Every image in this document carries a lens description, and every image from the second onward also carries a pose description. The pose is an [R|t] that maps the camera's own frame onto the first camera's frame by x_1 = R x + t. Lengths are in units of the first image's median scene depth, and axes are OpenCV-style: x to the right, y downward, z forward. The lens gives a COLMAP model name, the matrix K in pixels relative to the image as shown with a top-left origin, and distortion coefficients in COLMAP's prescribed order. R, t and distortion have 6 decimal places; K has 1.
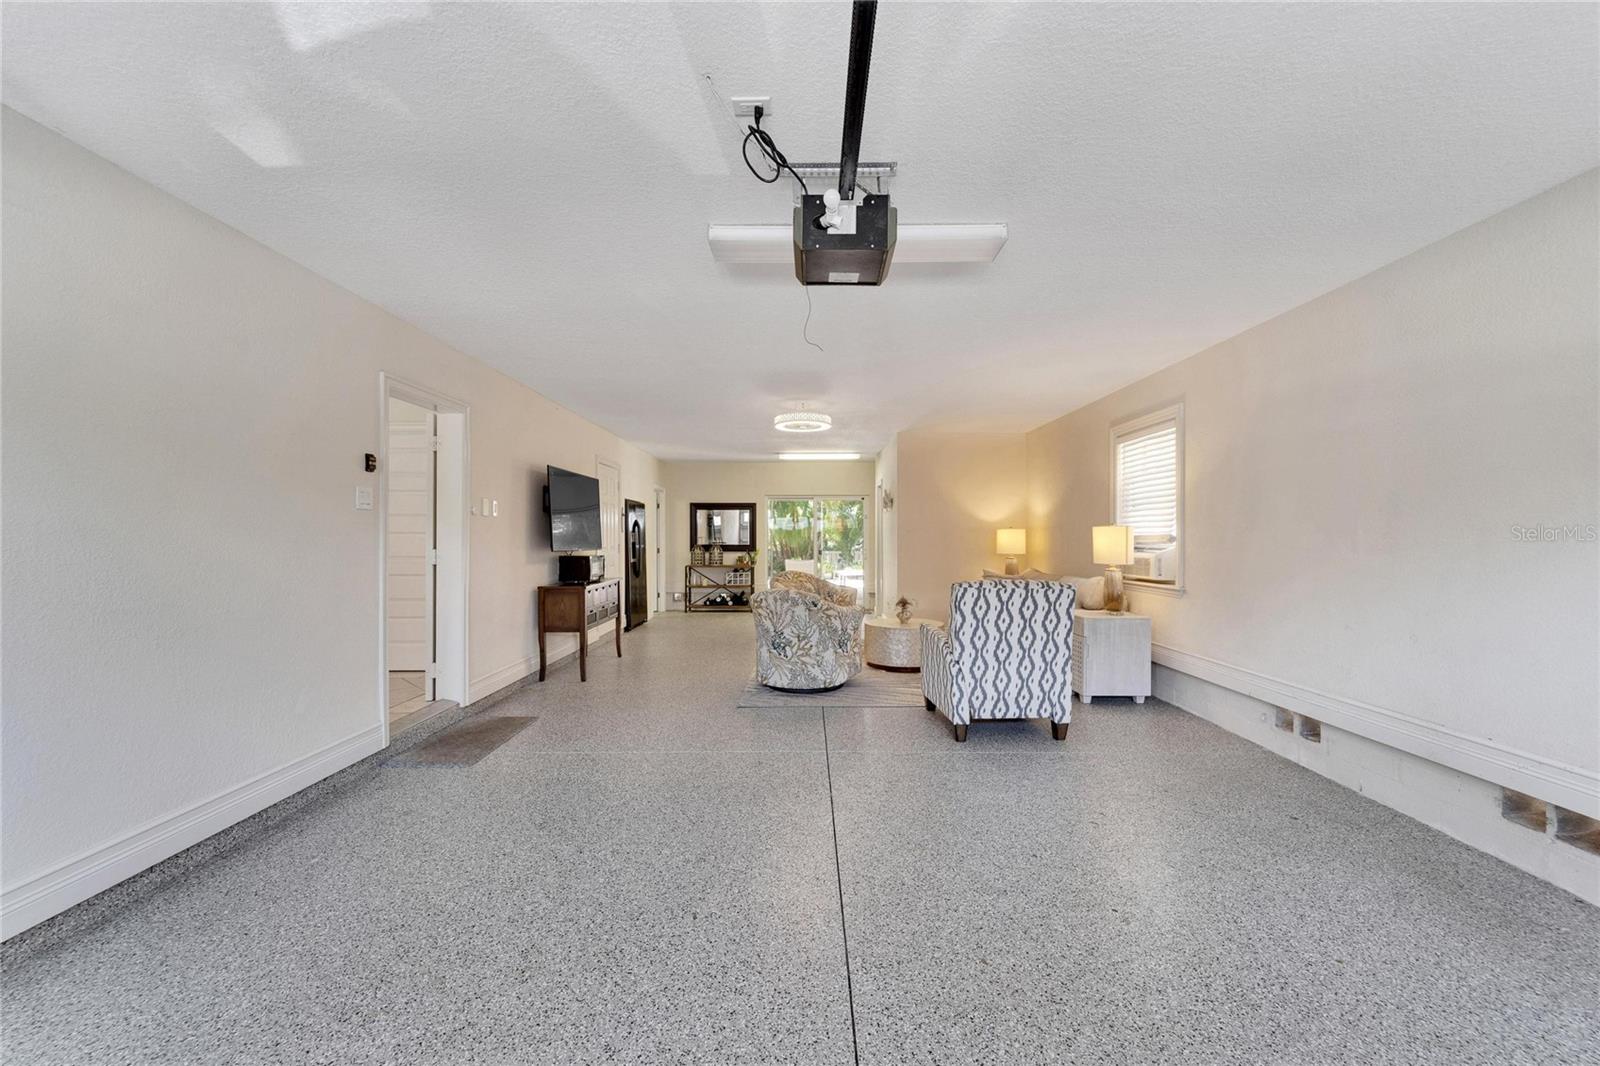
lens RADIAL K [[653.7, 0, 804.3], [0, 653.7, 542.5], [0, 0, 1]] dist [0.001181, -0.000123]
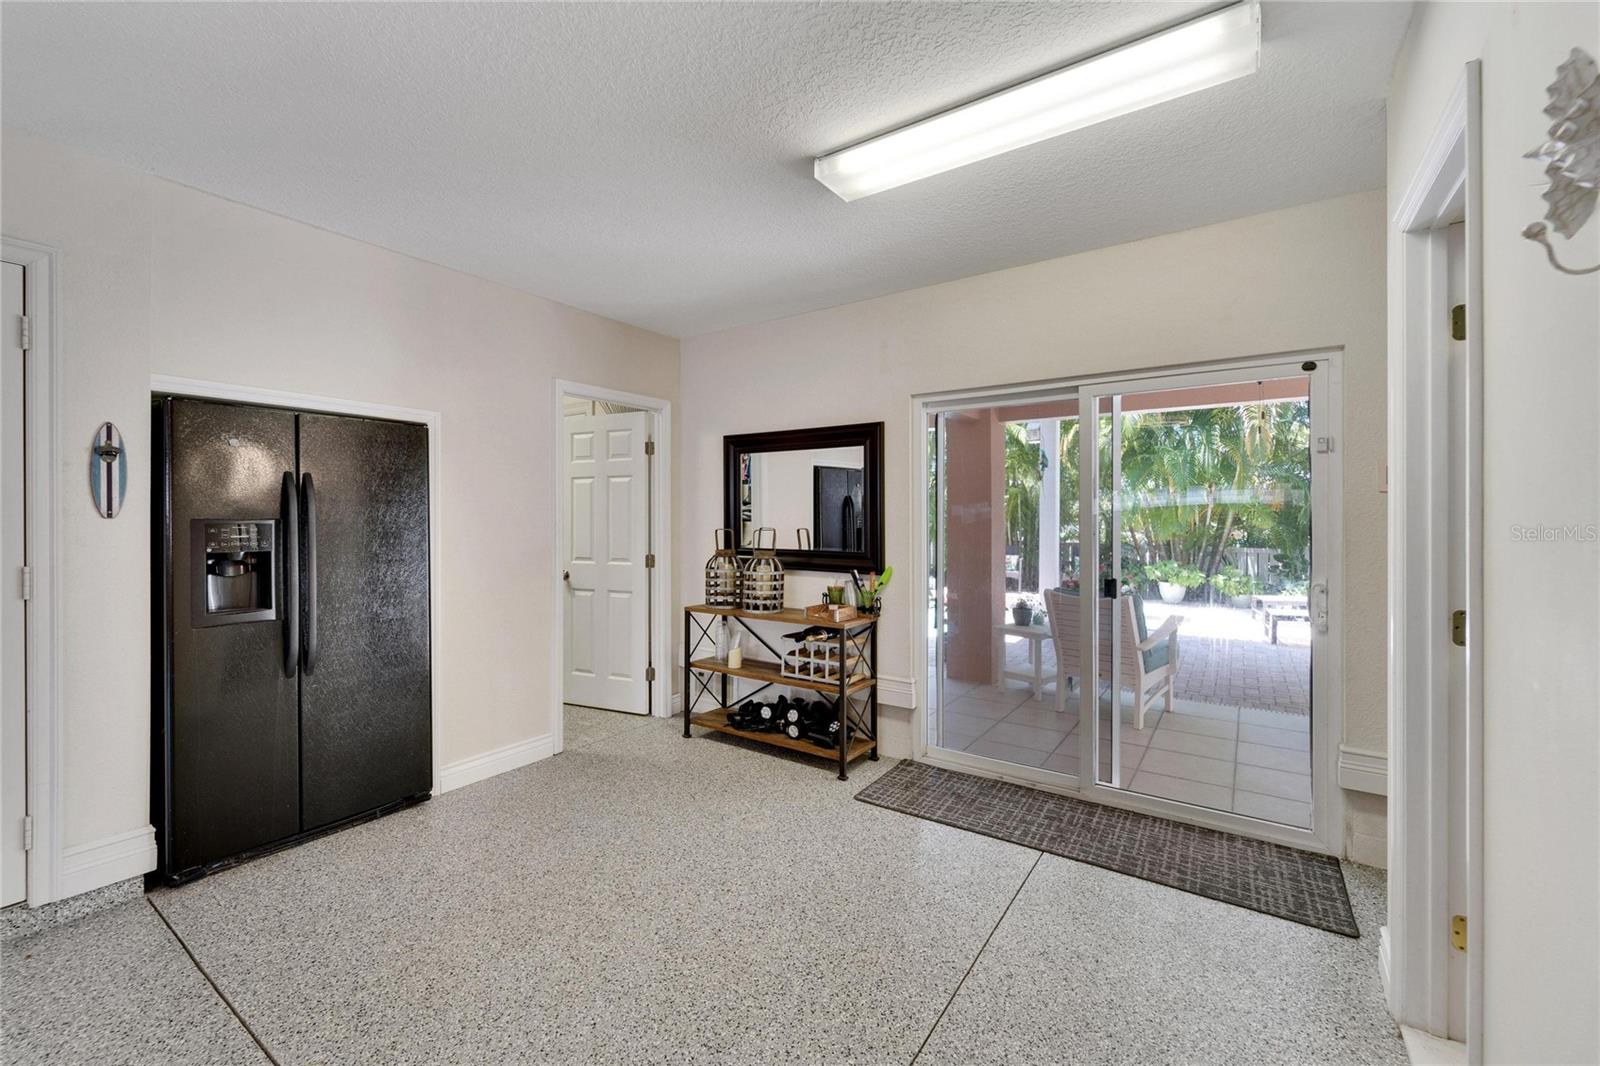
lens RADIAL K [[659.4, 0, 802.0], [0, 659.4, 524.6], [0, 0, 1]] dist [-0.000002, -0.000153]
pose [[0.825166, 0.003565, -0.564878, 0.075362], [-0.001846, 0.999992, 0.003614, -0.011703], [0.564887, -0.001940, 0.825166, 0.714416]]
